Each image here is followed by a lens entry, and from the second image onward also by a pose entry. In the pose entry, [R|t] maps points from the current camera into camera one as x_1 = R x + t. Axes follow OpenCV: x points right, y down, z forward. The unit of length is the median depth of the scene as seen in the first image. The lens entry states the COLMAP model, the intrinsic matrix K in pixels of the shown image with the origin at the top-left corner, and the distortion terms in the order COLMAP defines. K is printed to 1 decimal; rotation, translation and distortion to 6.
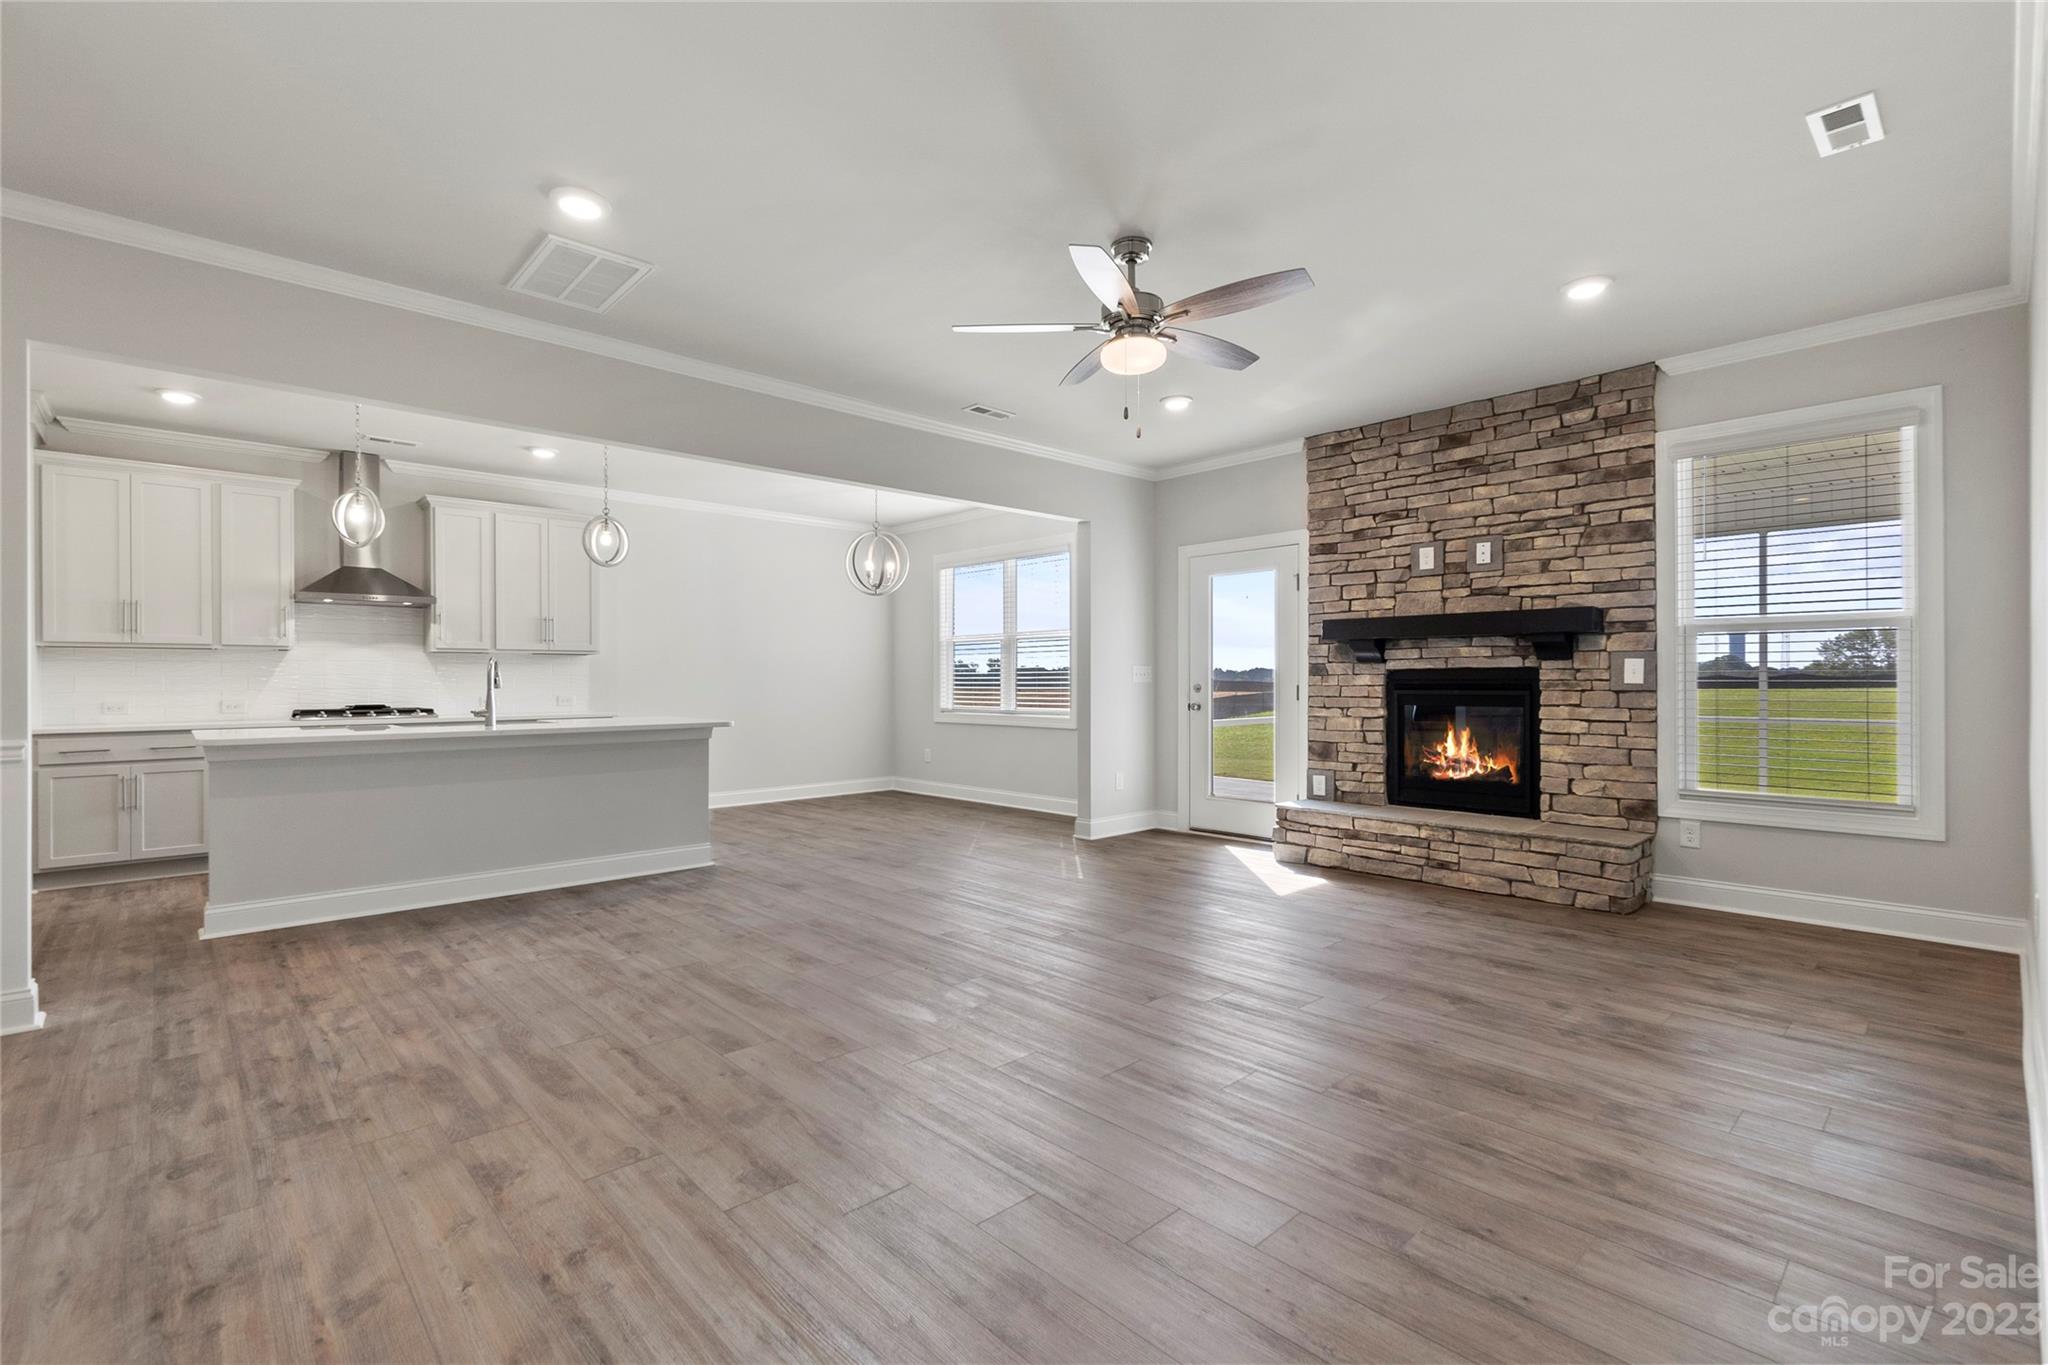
lens RADIAL K [[930.6, 0, 1038.0], [0, 930.6, 679.8], [0, 0, 1]] dist [0.002825, 0.001235]
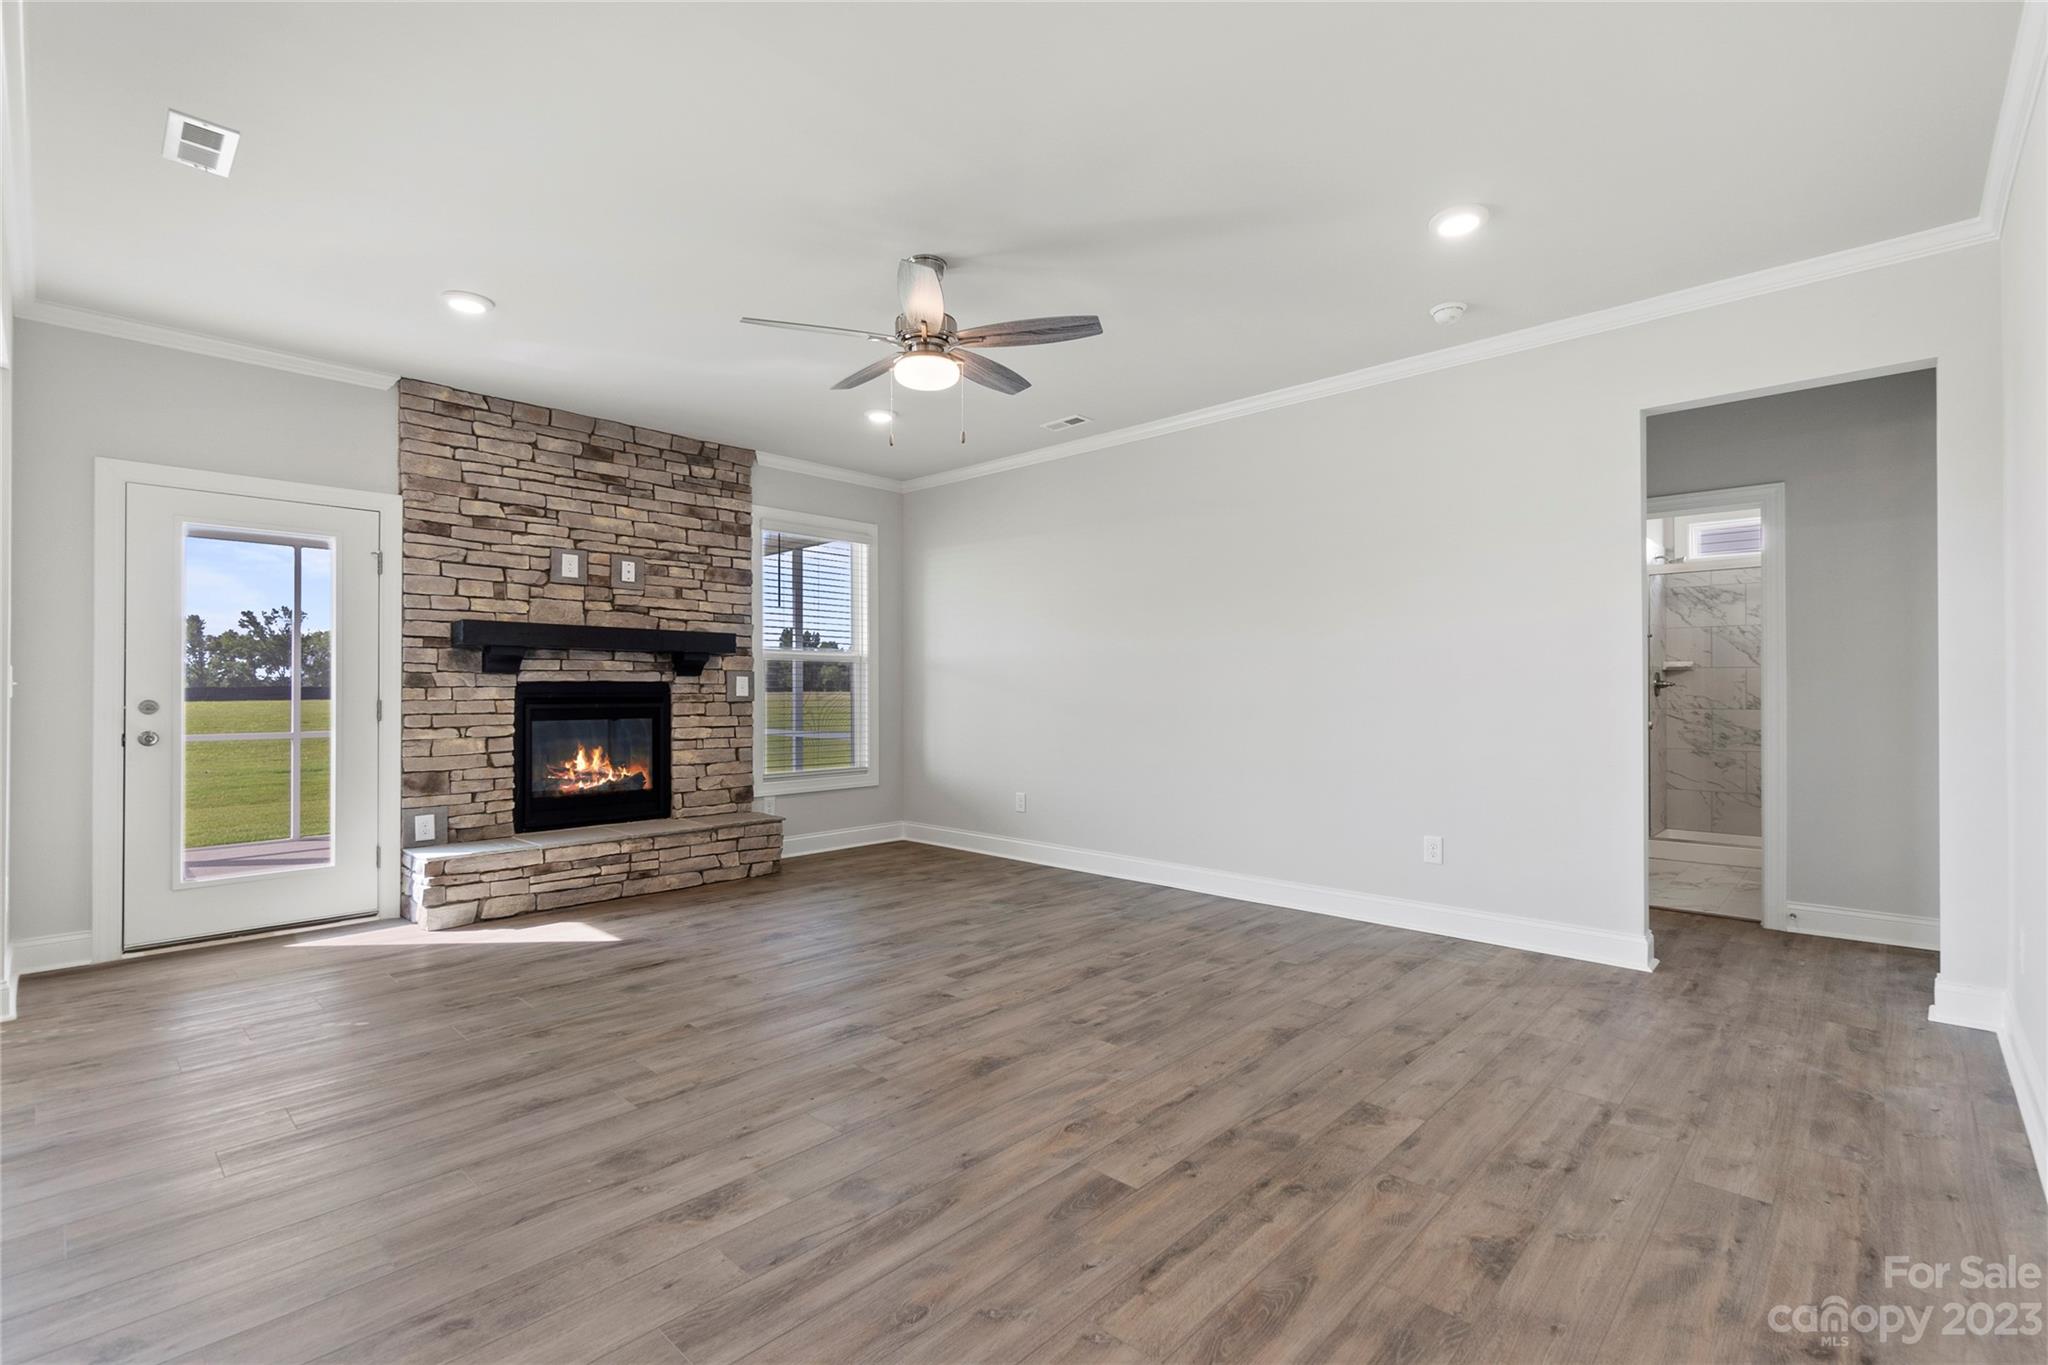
lens RADIAL K [[930.6, 0, 1037.9], [0, 930.6, 685.4], [0, 0, 1]] dist [0.002825, 0.001235]
pose [[-0.073827, 0.009056, 0.997230, -0.622040], [0.000430, 0.999959, -0.009049, 0.000955], [-0.997271, -0.000239, -0.073827, 0.648401]]
